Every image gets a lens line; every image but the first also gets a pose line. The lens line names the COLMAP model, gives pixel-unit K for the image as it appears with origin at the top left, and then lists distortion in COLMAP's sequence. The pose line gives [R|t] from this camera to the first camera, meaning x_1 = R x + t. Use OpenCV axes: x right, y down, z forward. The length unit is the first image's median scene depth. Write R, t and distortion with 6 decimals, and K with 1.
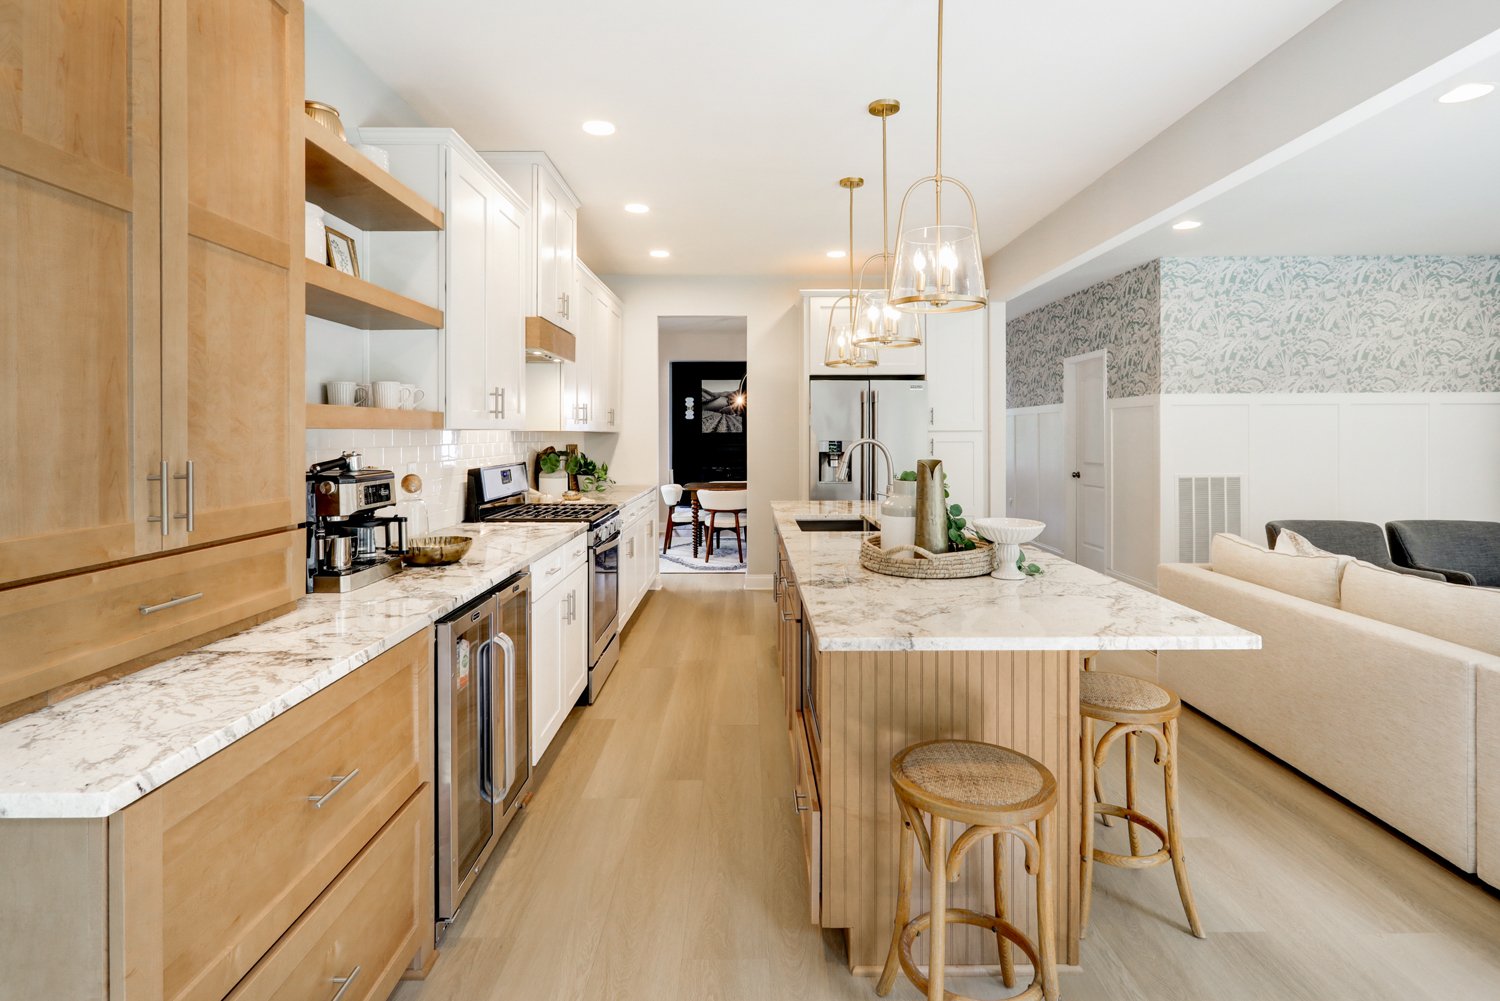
lens RADIAL K [[739.1, 0, 748.0], [0, 739.1, 436.0], [0, 0, 1]] dist [-0.003423, 0.000670]
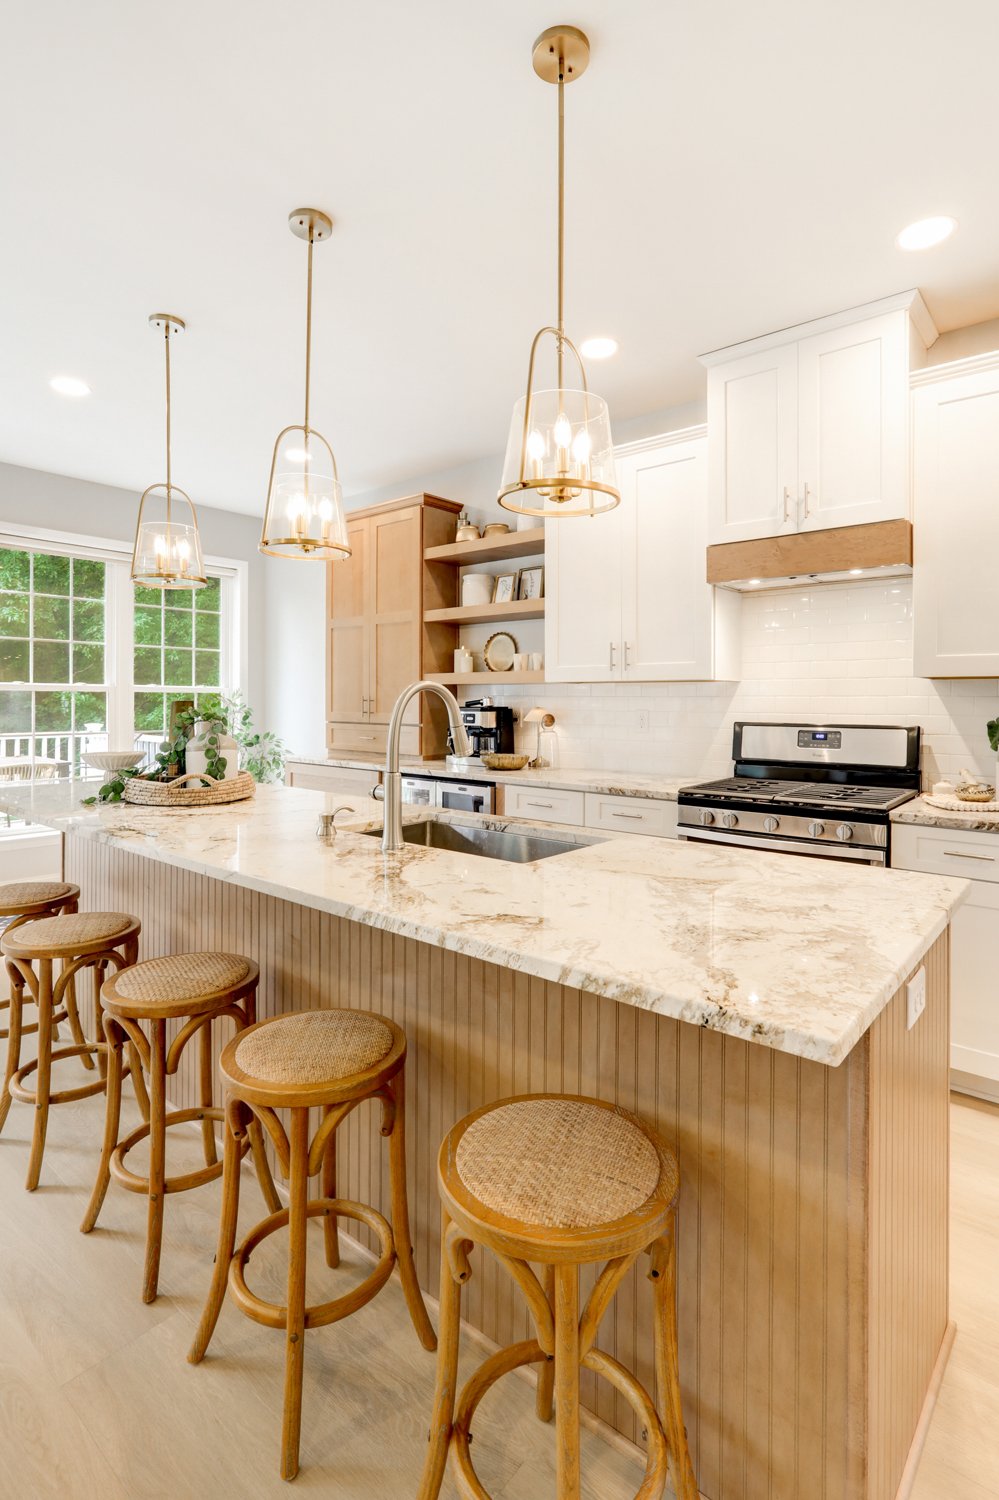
lens RADIAL K [[736.0, 0, 502.0], [0, 736.0, 701.1], [0, 0, 1]] dist [-0.003013, 0.000343]
pose [[-0.642598, -0.002928, -0.766198, 0.403529], [-0.007983, 0.999964, 0.002874, 0.012708], [0.766162, 0.007964, -0.642599, 1.052931]]
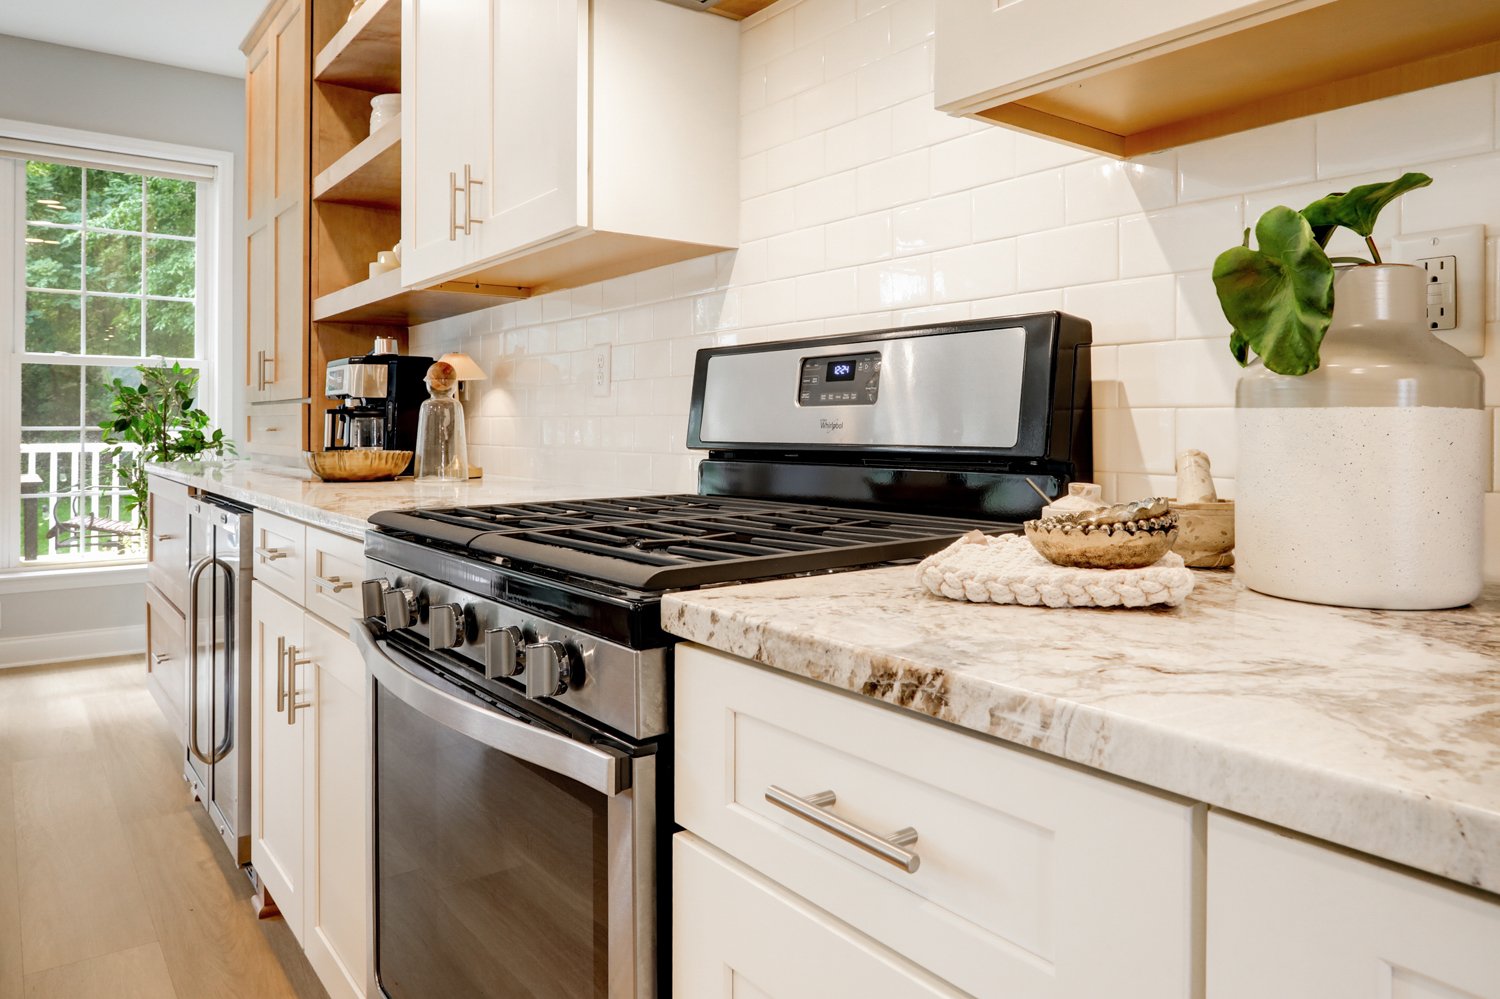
lens RADIAL K [[1014.0, 0, 756.7], [0, 1014.0, 422.1], [0, 0, 1]] dist [-0.004066, 0.000157]
pose [[-0.797371, -0.003689, -0.603479, -0.072778], [-0.004200, 0.999991, -0.000563, 0.059518], [0.603475, 0.002086, -0.797379, 1.079689]]
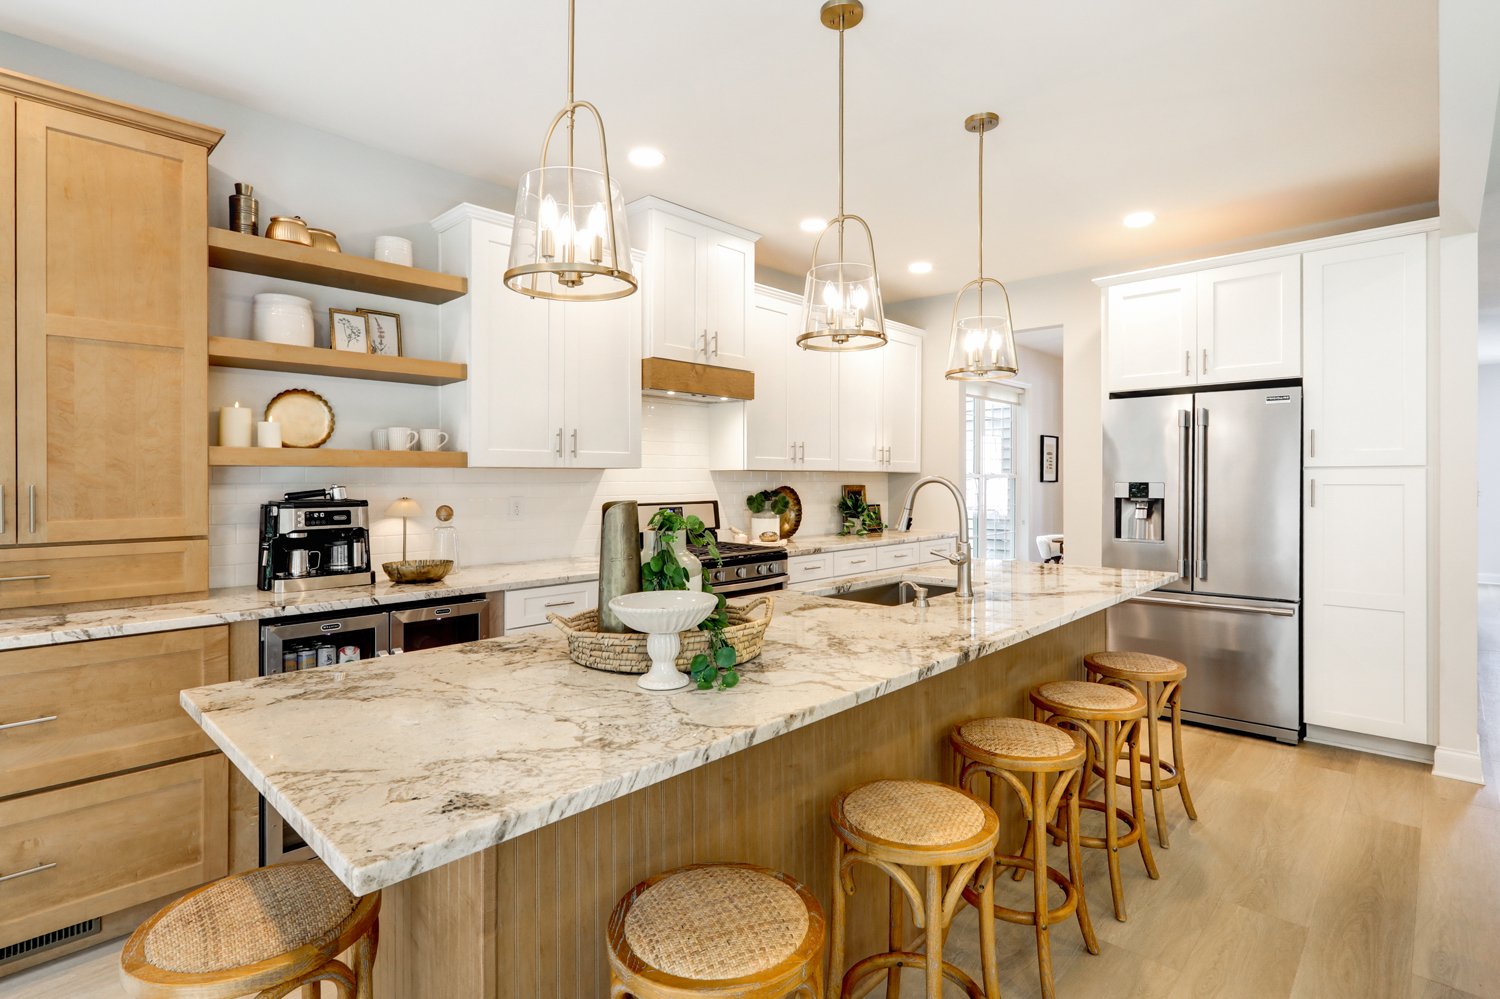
lens RADIAL K [[738.7, 0, 754.6], [0, 738.7, 482.4], [0, 0, 1]] dist [-0.002825, -0.000200]
pose [[0.729549, 0.002069, -0.683926, 0.401614], [-0.000621, 0.999997, 0.002363, 0.006660], [0.683929, -0.001299, 0.729548, 0.271192]]
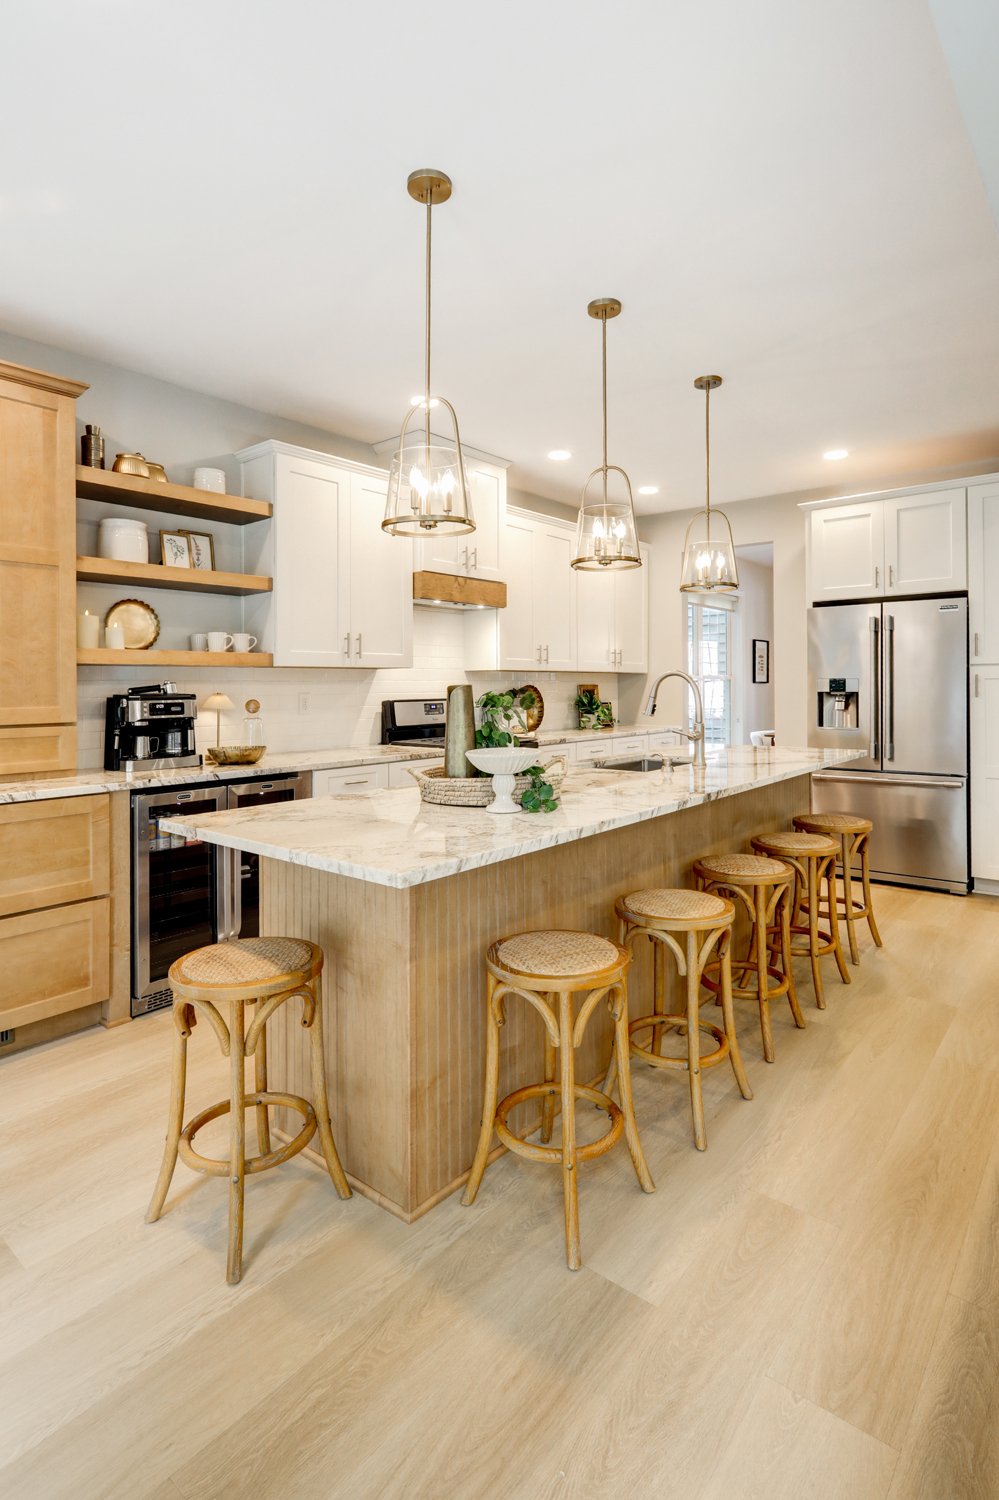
lens RADIAL K [[752.5, 0, 510.6], [0, 752.5, 686.3], [0, 0, 1]] dist [-0.004112, 0.000591]
pose [[0.769867, -0.004852, -0.638186, 0.450238], [0.005144, 0.999986, -0.001397, 0.017792], [0.638184, -0.002207, 0.769881, 0.133485]]
